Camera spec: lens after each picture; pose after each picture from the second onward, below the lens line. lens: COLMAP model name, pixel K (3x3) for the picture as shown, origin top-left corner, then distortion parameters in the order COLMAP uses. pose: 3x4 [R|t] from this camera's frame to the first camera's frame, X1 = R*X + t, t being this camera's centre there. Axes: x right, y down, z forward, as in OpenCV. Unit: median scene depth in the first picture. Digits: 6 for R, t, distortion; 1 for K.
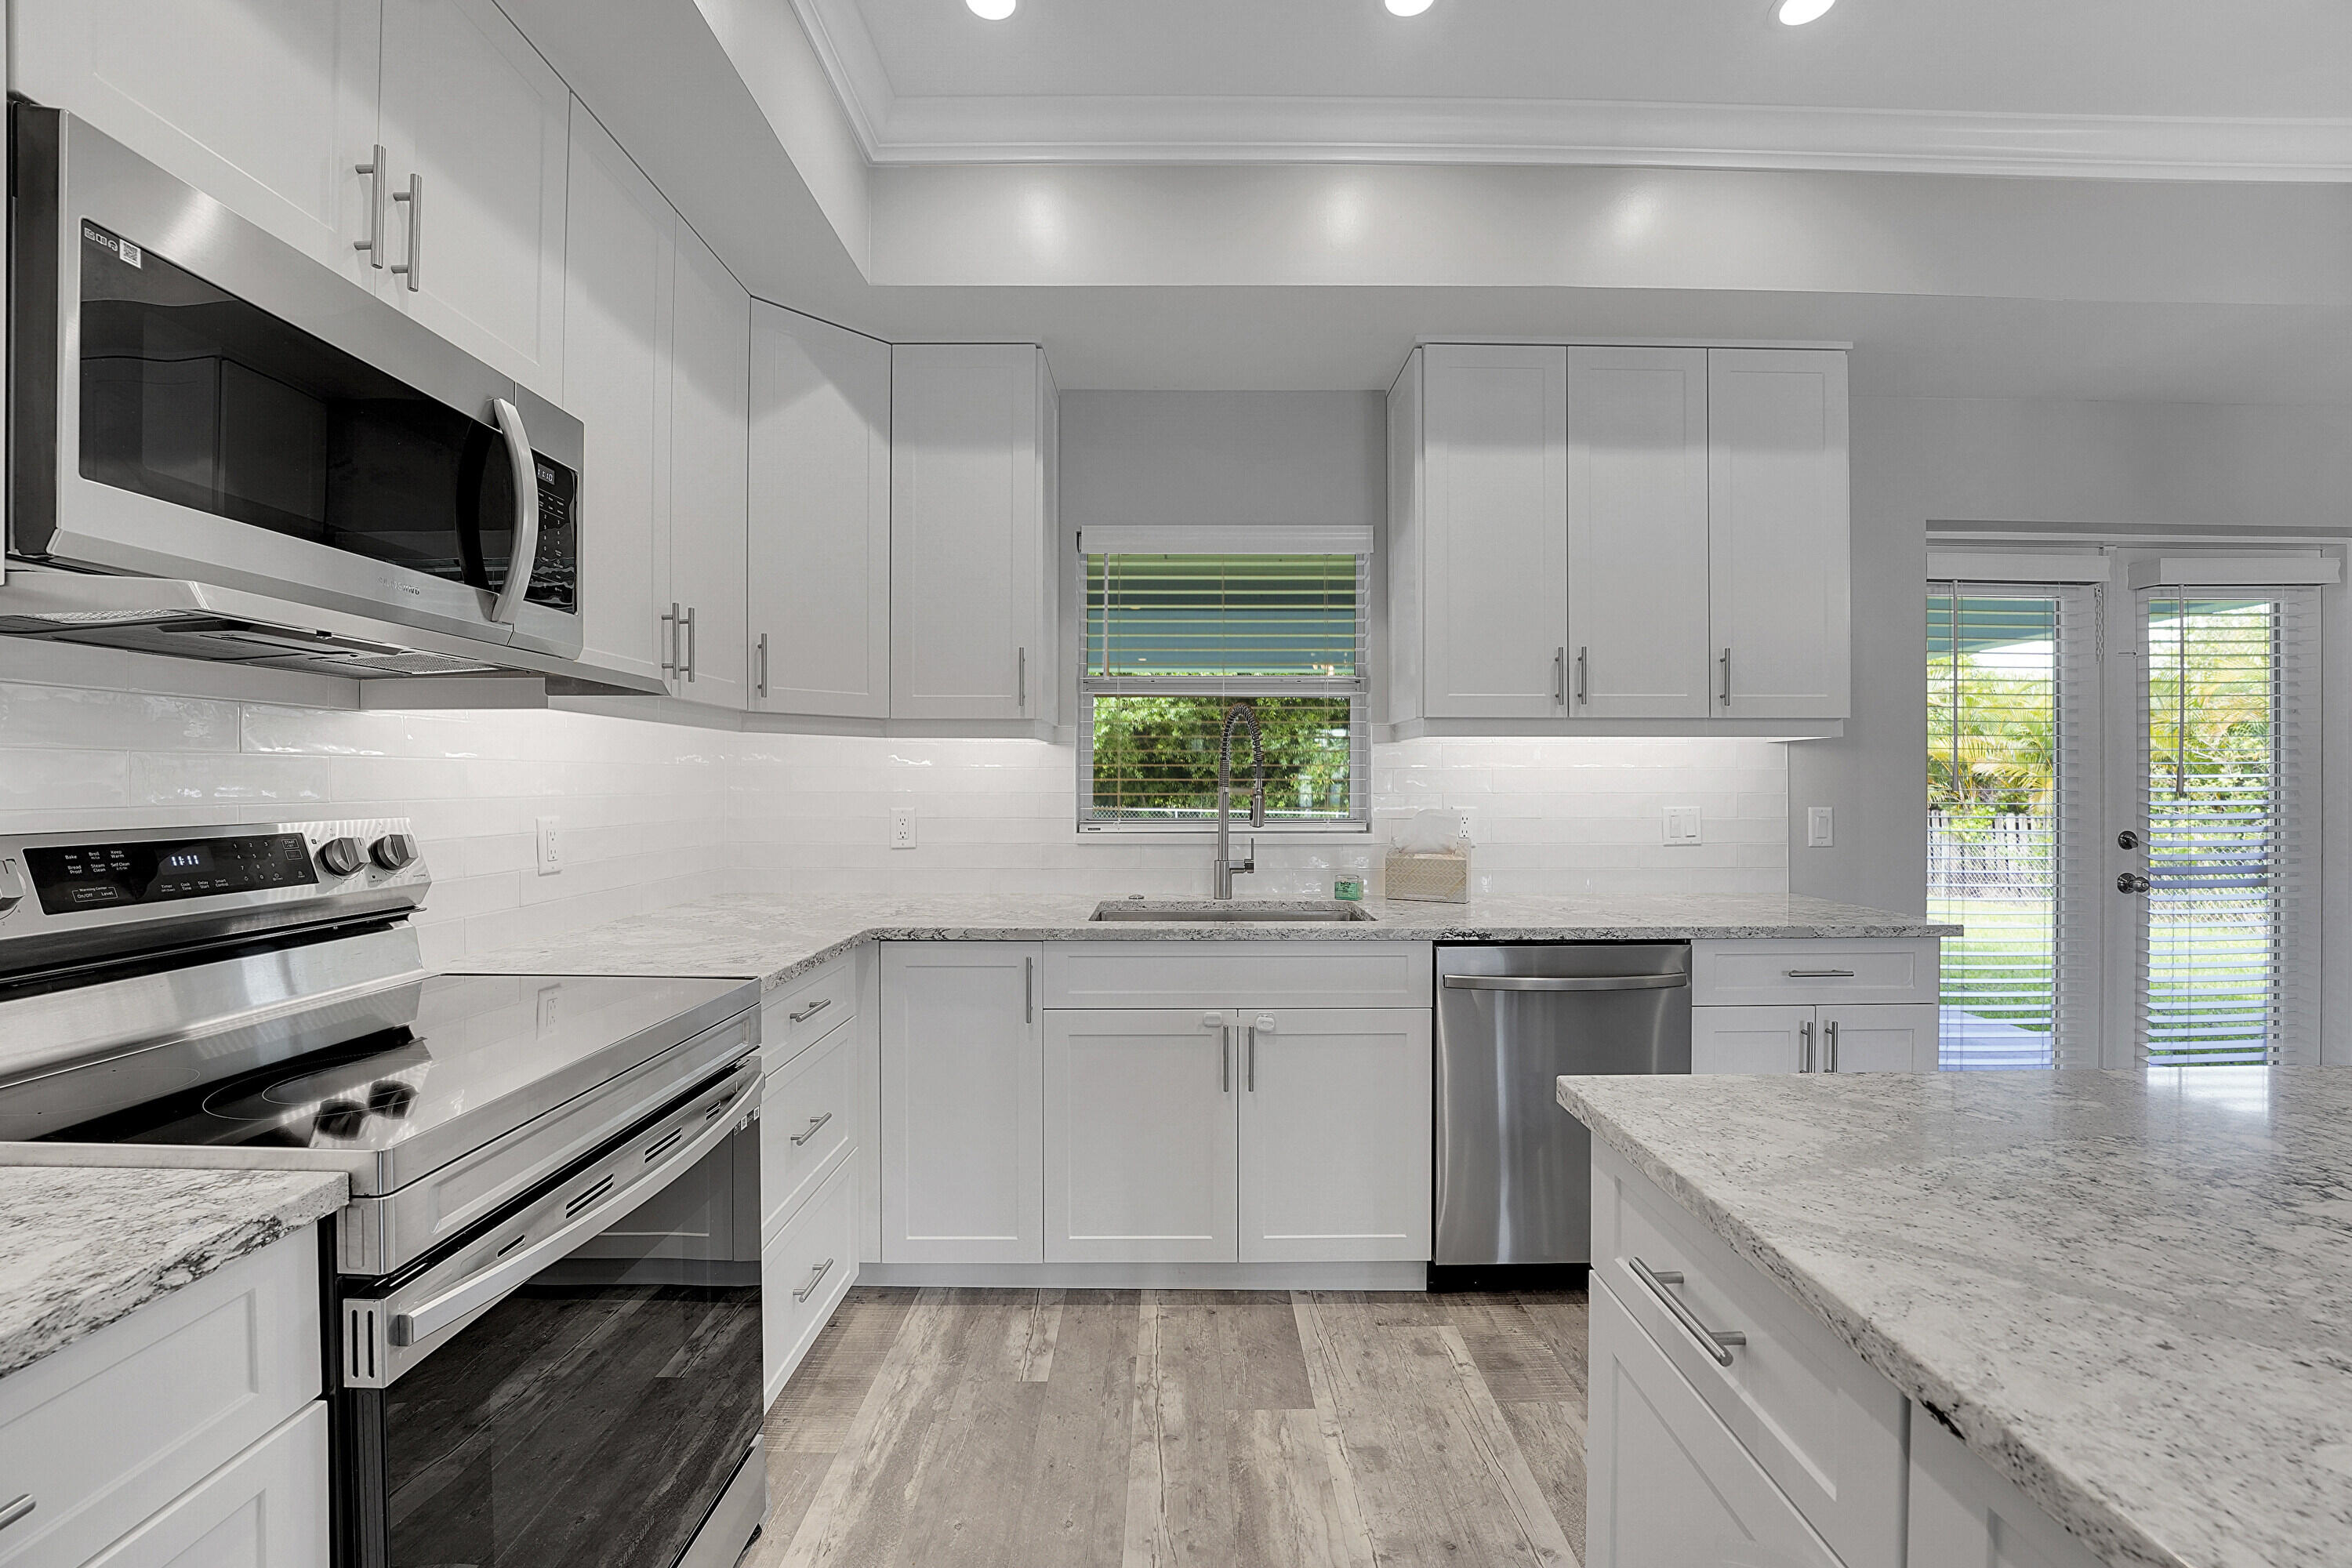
lens RADIAL K [[948.3, 0, 1185.3], [0, 948.3, 786.2], [0, 0, 1]] dist [-0.025791, 0.000526]
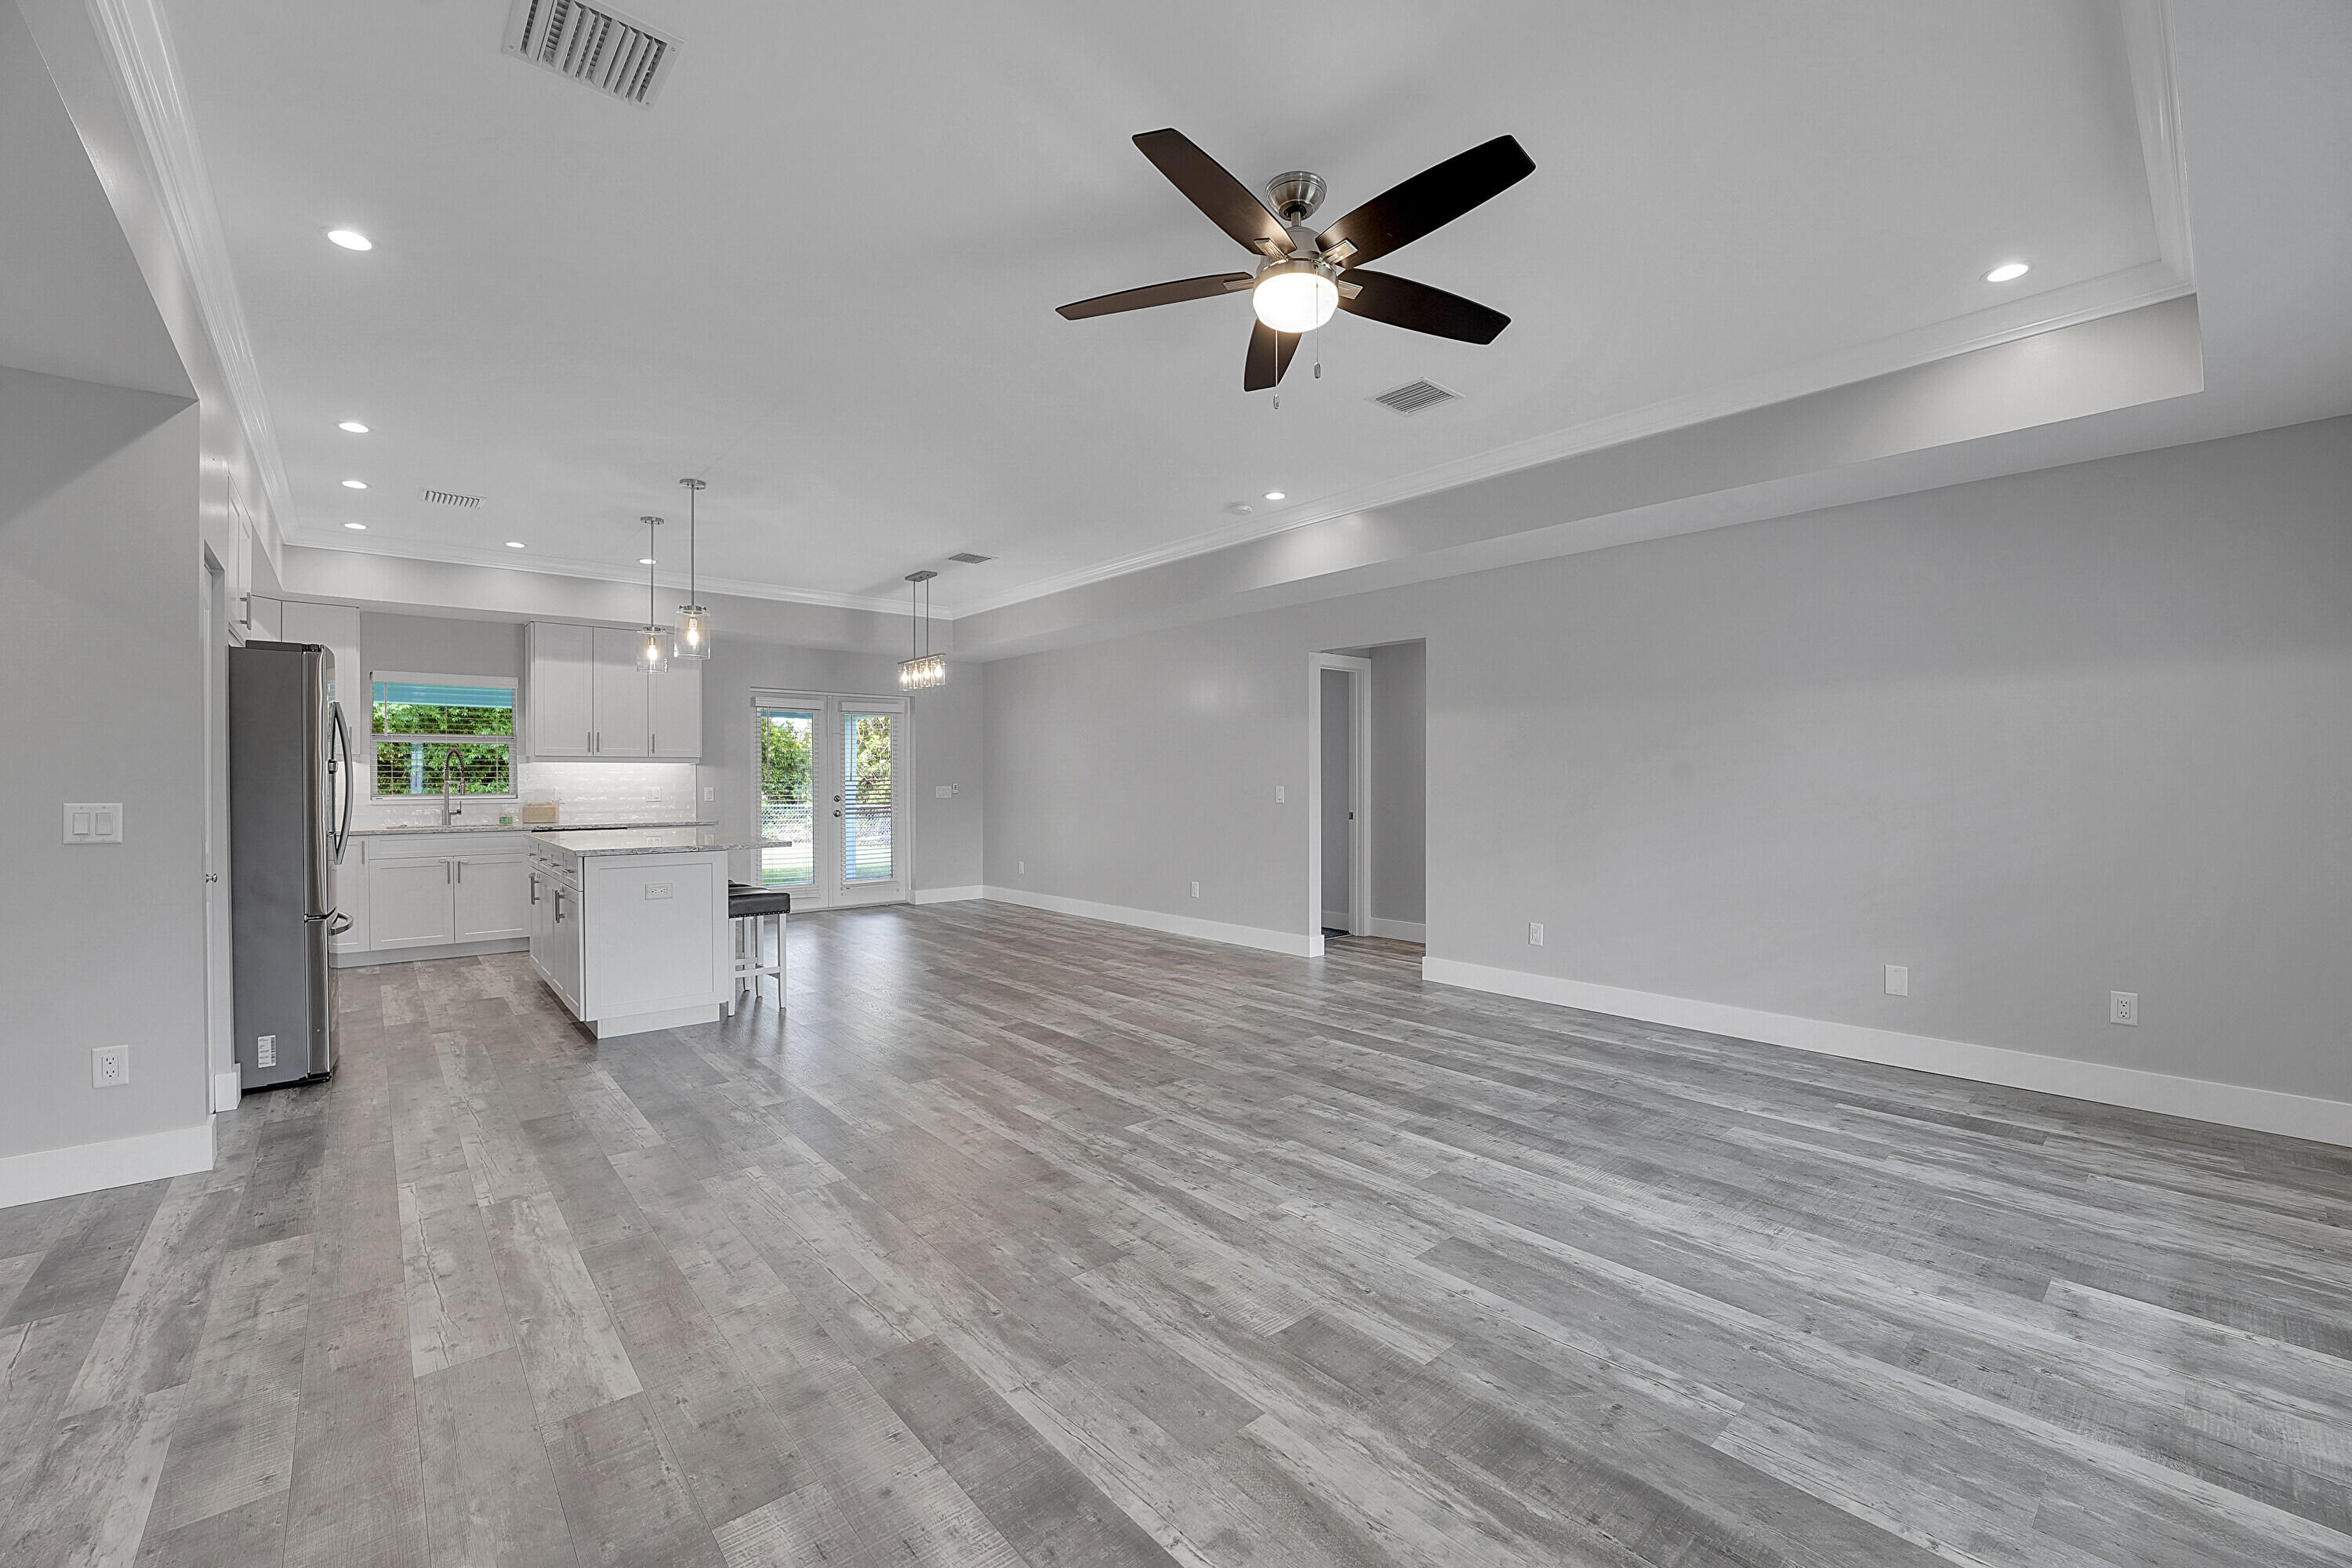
lens RADIAL K [[962.2, 0, 1183.3], [0, 962.2, 785.7], [0, 0, 1]] dist [-0.029034, 0.002583]
pose [[0.760350, -0.004680, 0.649497, -0.114533], [0.001177, 0.999982, 0.005827, 0.002597], [-0.649513, -0.003666, 0.760342, -2.395907]]
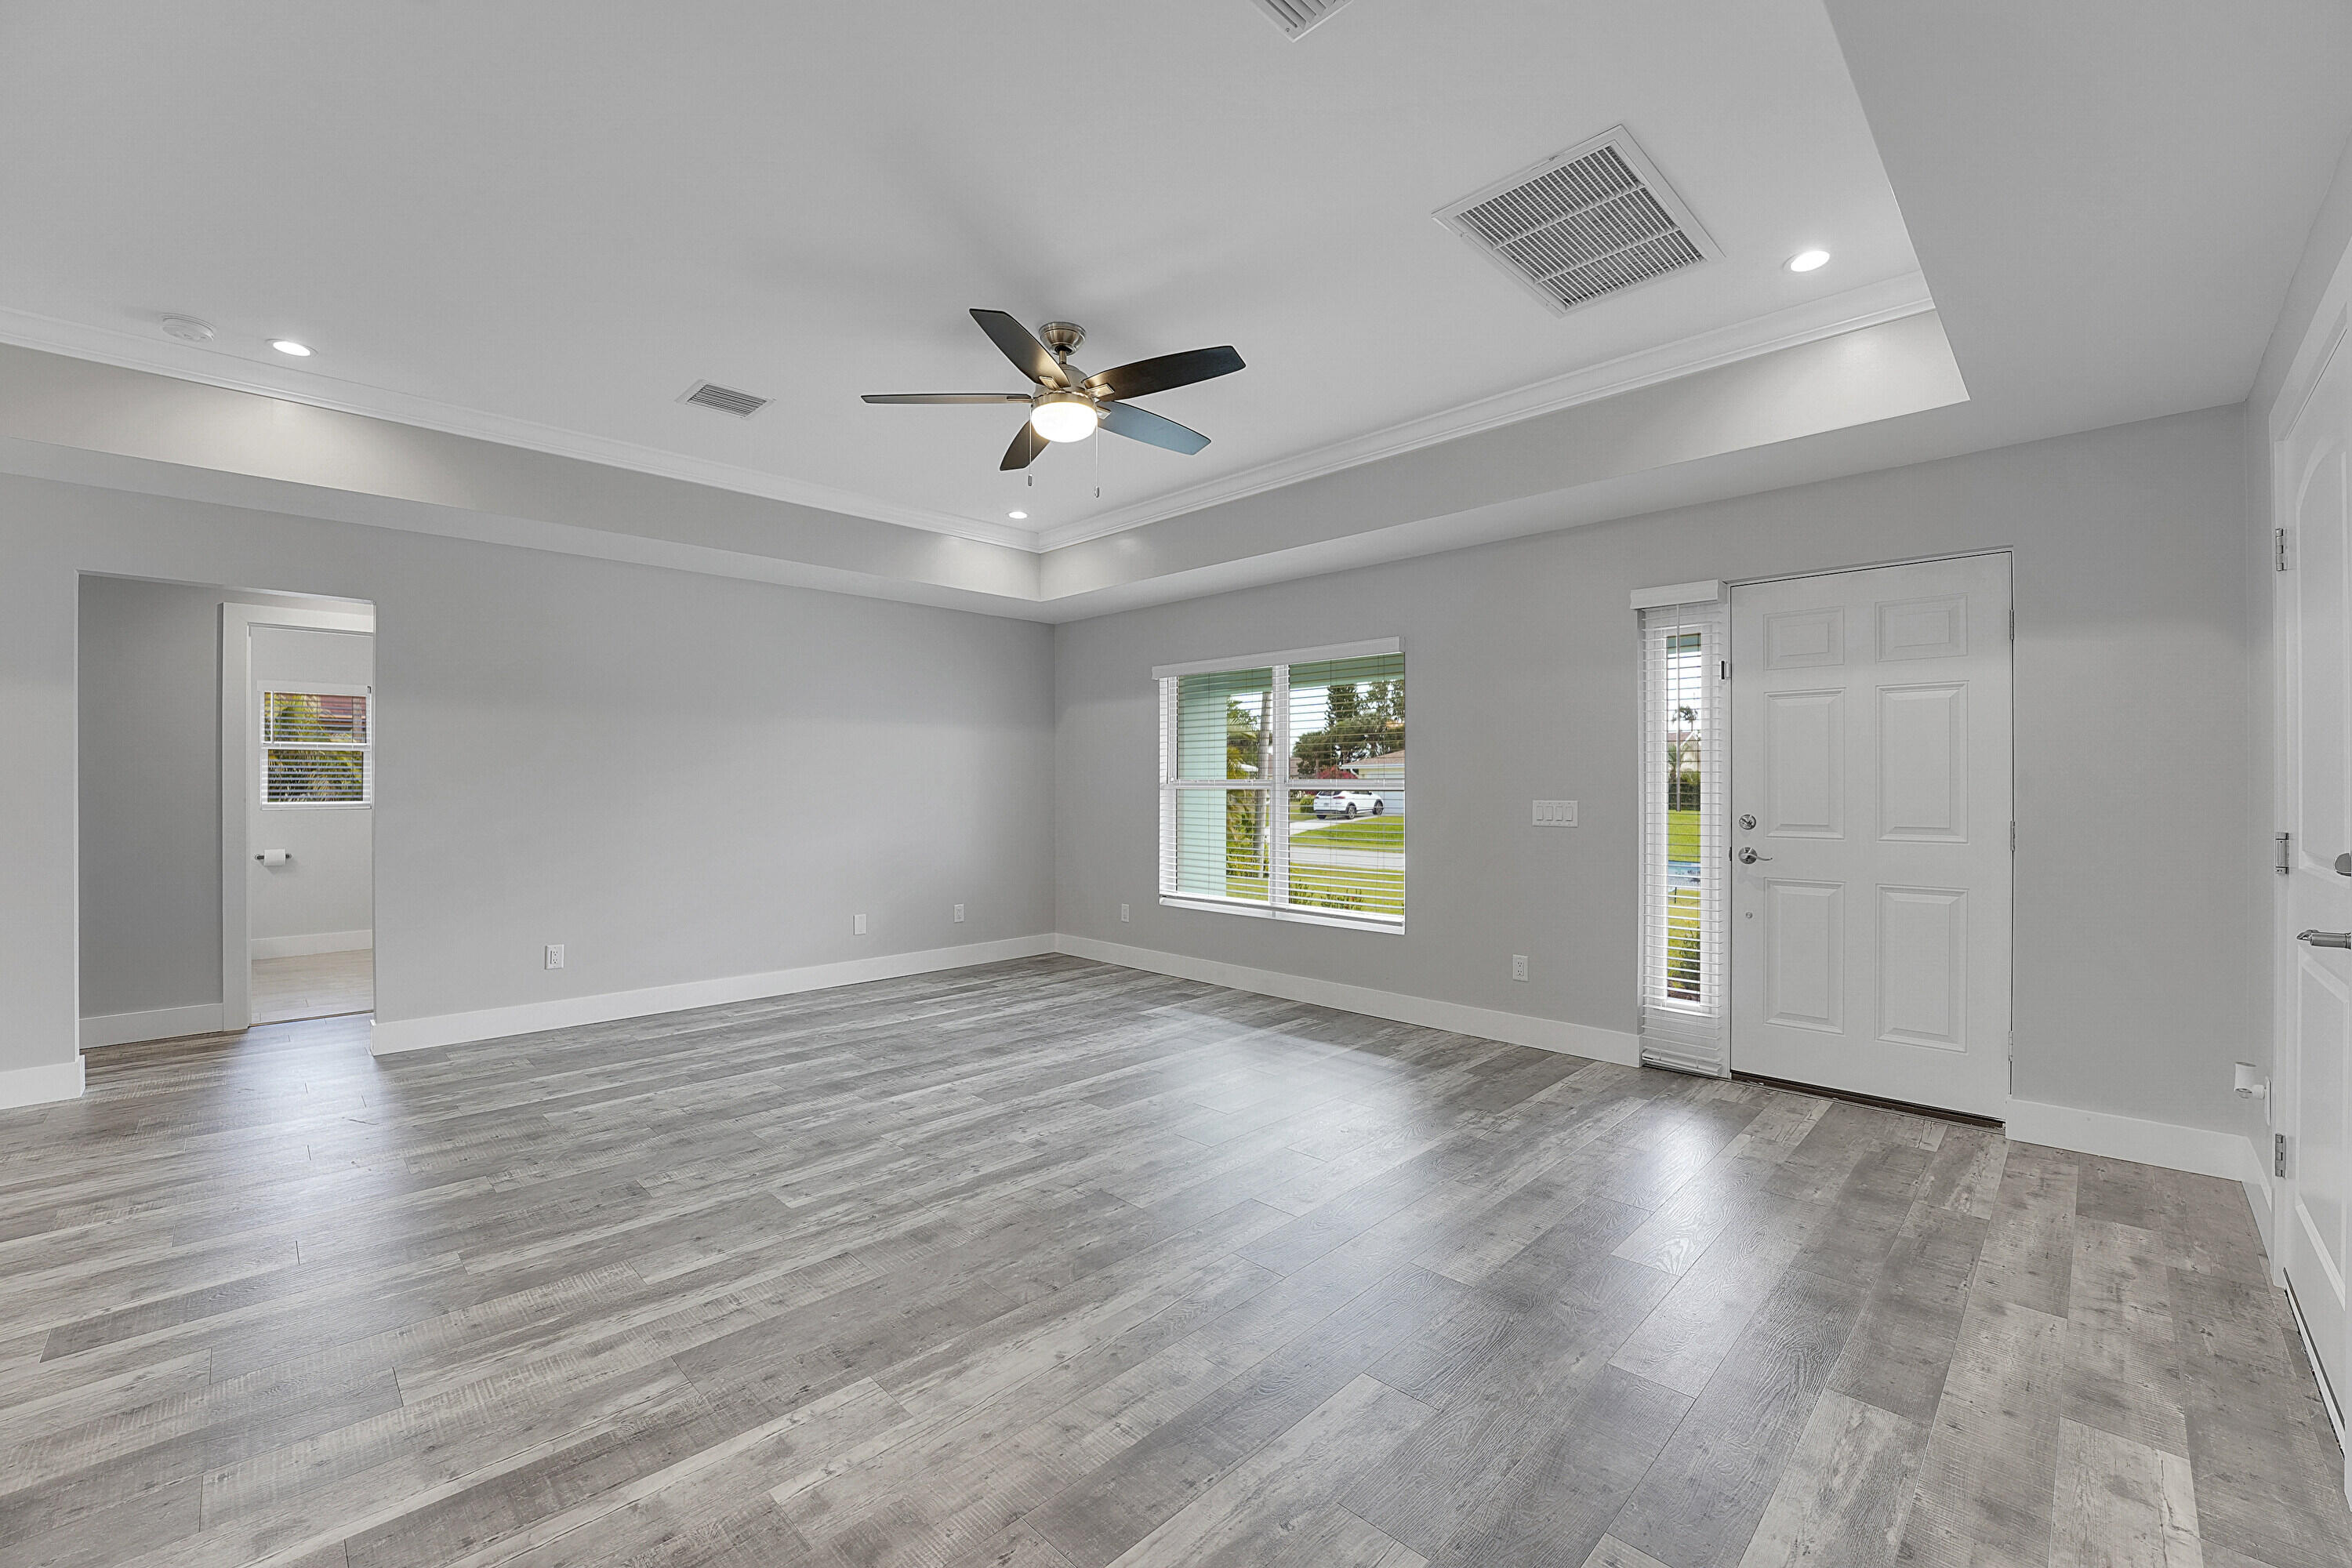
lens RADIAL K [[953.4, 0, 1184.5], [0, 953.4, 753.5], [0, 0, 1]] dist [-0.024868, 0.003544]
pose [[-0.704227, 0.026493, 0.709481, -0.430894], [0.003545, 0.999422, -0.033802, -0.000720], [-0.709966, -0.021289, -0.703914, -0.830778]]
